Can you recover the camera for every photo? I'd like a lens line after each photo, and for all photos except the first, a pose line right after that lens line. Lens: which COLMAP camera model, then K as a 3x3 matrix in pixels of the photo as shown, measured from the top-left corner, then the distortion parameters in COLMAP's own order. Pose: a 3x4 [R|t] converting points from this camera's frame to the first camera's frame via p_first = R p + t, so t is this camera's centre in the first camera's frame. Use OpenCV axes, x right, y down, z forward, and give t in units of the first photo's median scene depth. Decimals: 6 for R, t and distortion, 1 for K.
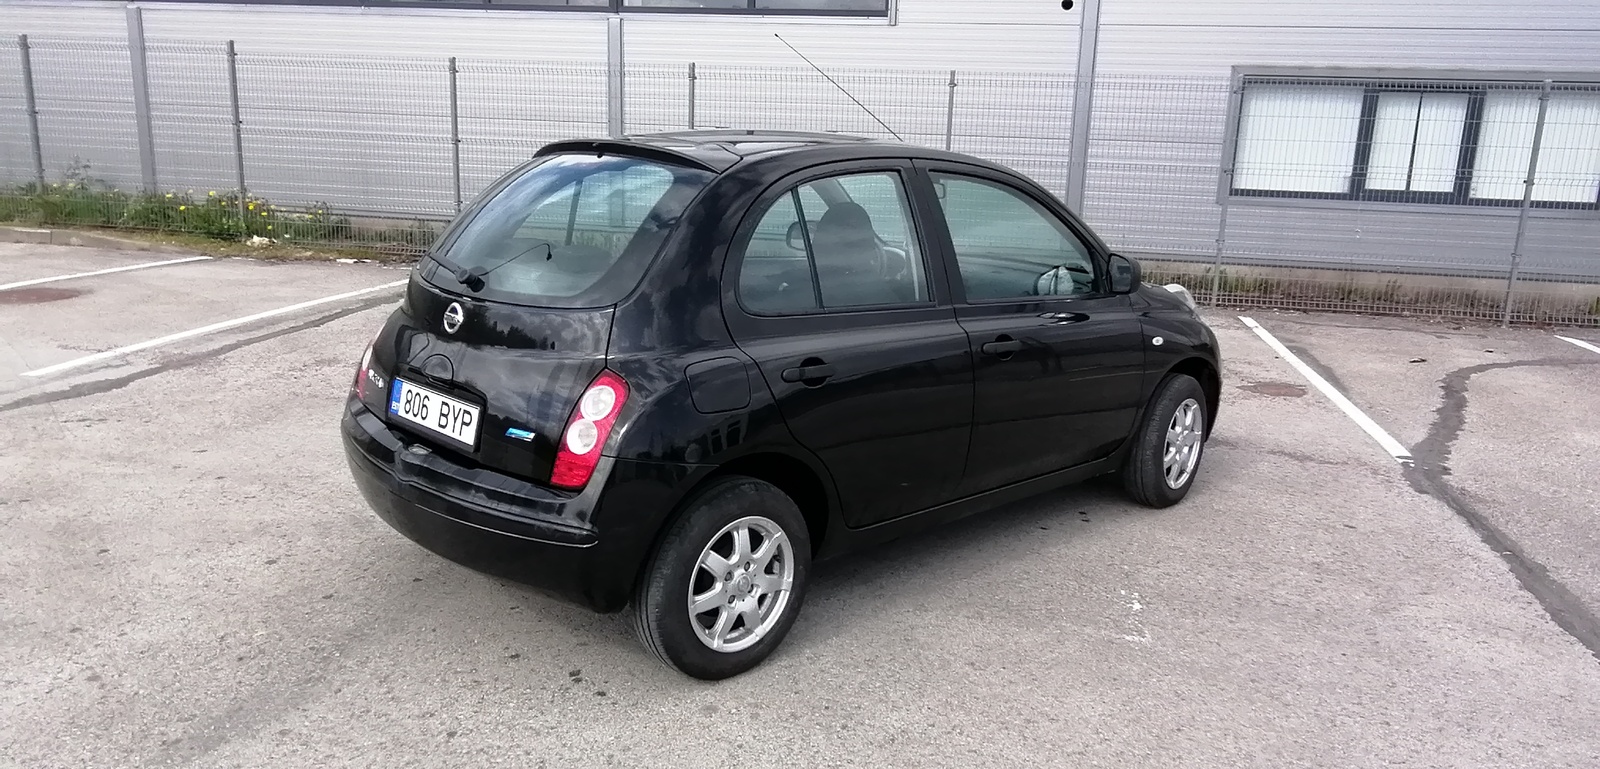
lens RADIAL K [[1132.3, 0, 795.2], [0, 1132.3, 393.4], [0, 0, 1]] dist [0.004634, -0.002318]
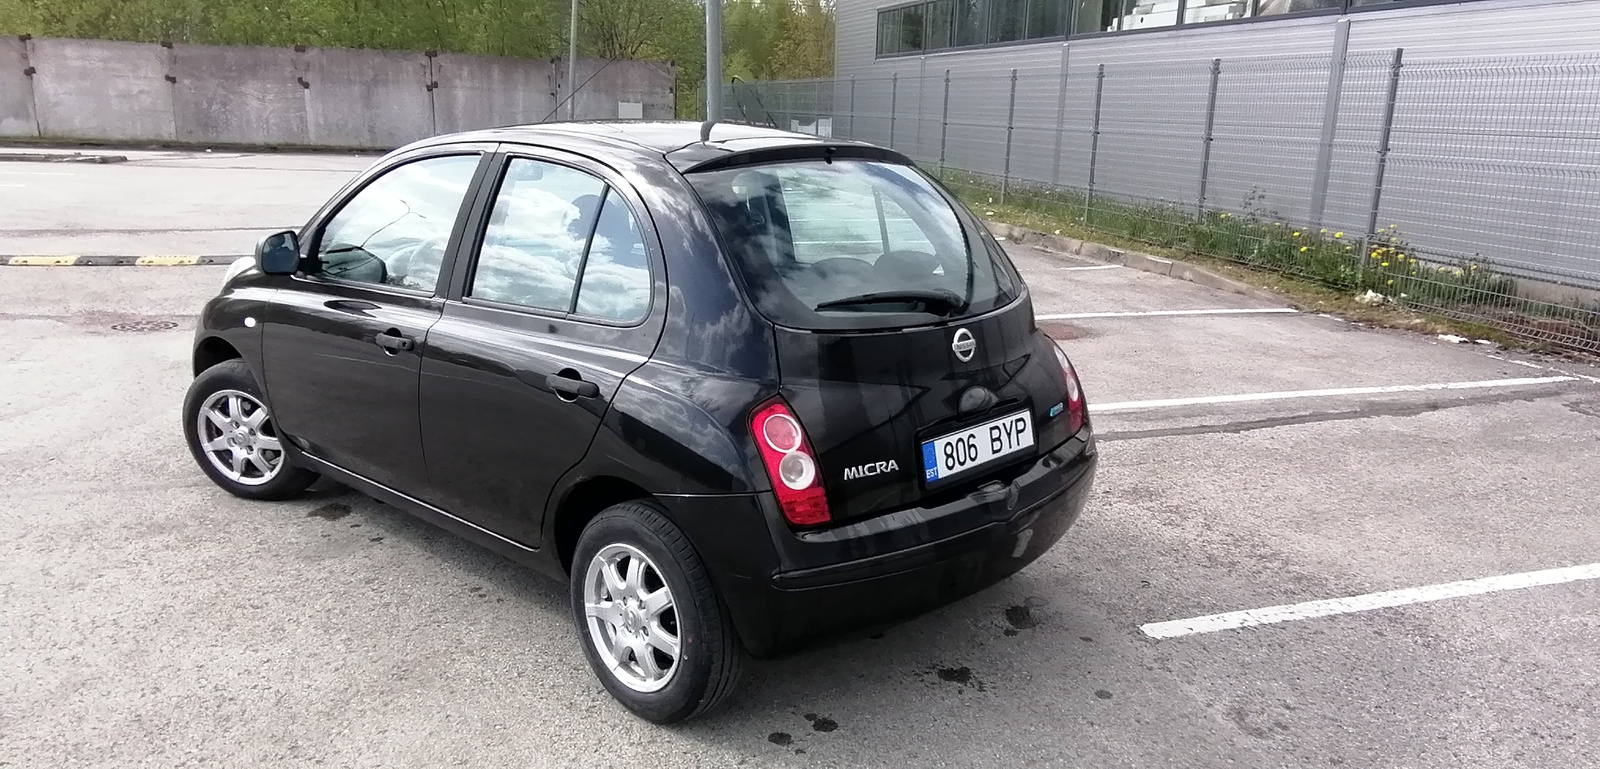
lens RADIAL K [[1132.3, 0, 795.2], [0, 1132.3, 393.4], [0, 0, 1]] dist [0.004634, -0.002318]
pose [[0.467013, 0.188368, -0.863954, 0.047848], [-0.208710, 0.972922, 0.099308, -0.072602], [0.859266, 0.133937, 0.493682, 0.304939]]
